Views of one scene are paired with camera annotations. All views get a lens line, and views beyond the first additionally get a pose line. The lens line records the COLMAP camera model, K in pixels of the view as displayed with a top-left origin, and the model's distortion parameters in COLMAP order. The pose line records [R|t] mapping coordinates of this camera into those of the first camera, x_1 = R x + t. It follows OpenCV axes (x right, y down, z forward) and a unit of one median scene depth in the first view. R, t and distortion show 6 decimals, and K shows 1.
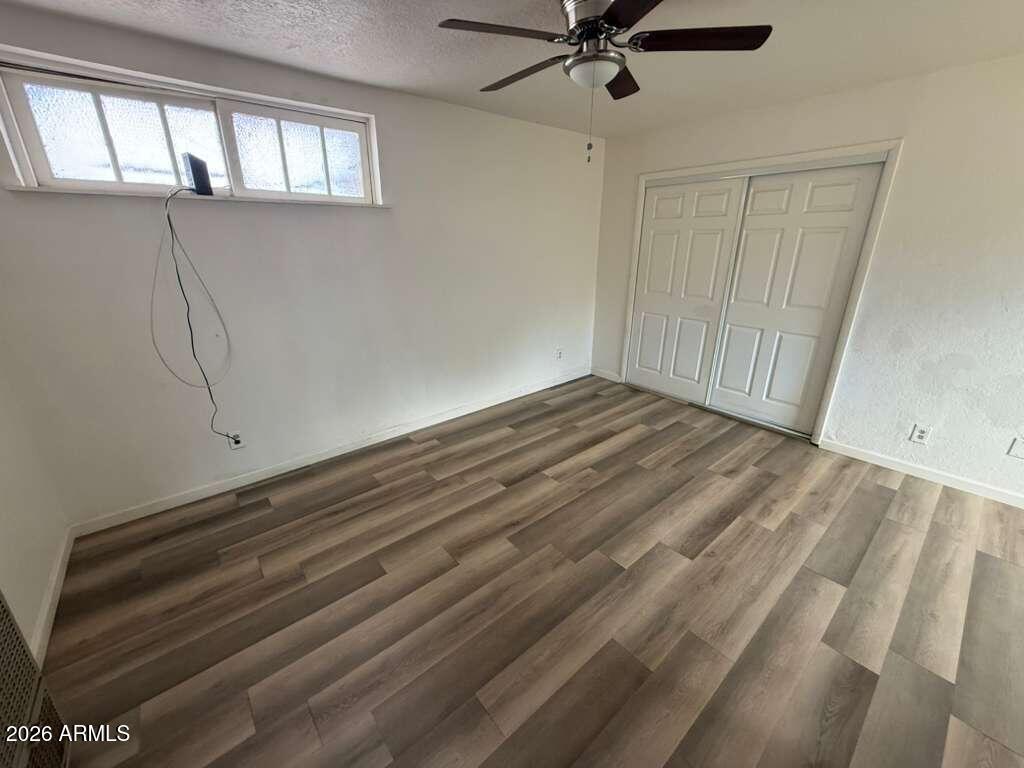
lens RADIAL K [[408.8, 0, 509.5], [0, 408.8, 382.5], [0, 0, 1]] dist [0.000333, 0.000577]
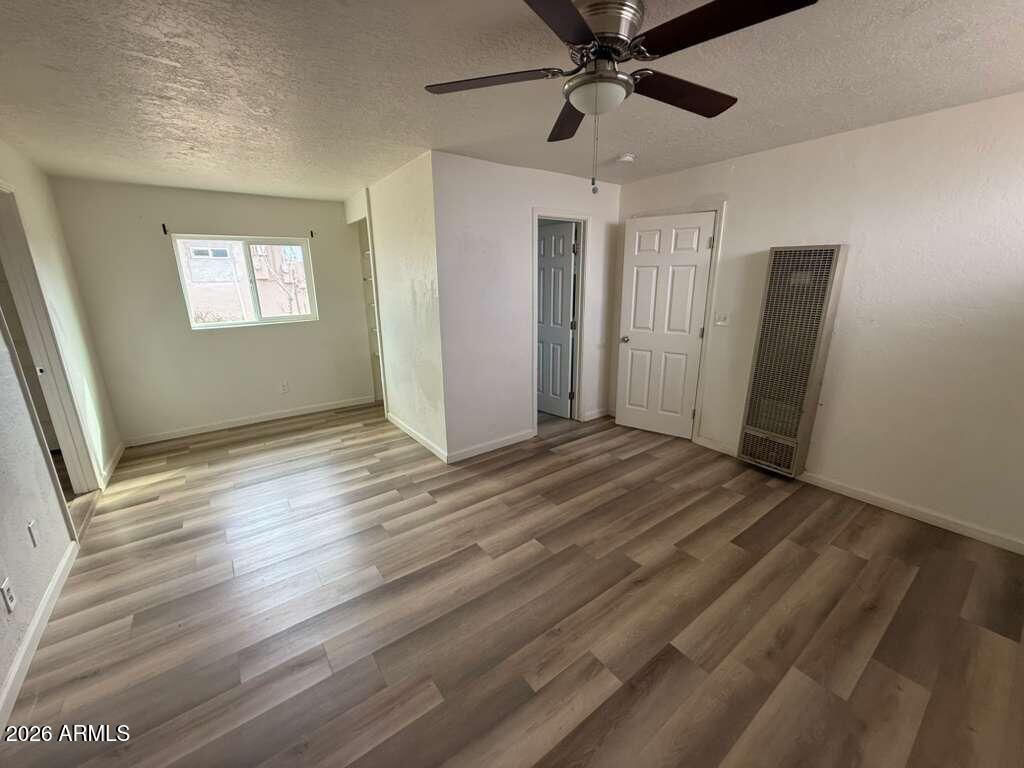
lens RADIAL K [[408.8, 0, 509.5], [0, 408.8, 382.5], [0, 0, 1]] dist [0.000333, 0.000577]
pose [[-0.998038, 0.000705, 0.062610, 0.265530], [0.036188, 0.822503, 0.567608, -0.604402], [-0.051097, 0.568760, -0.820915, 1.647530]]
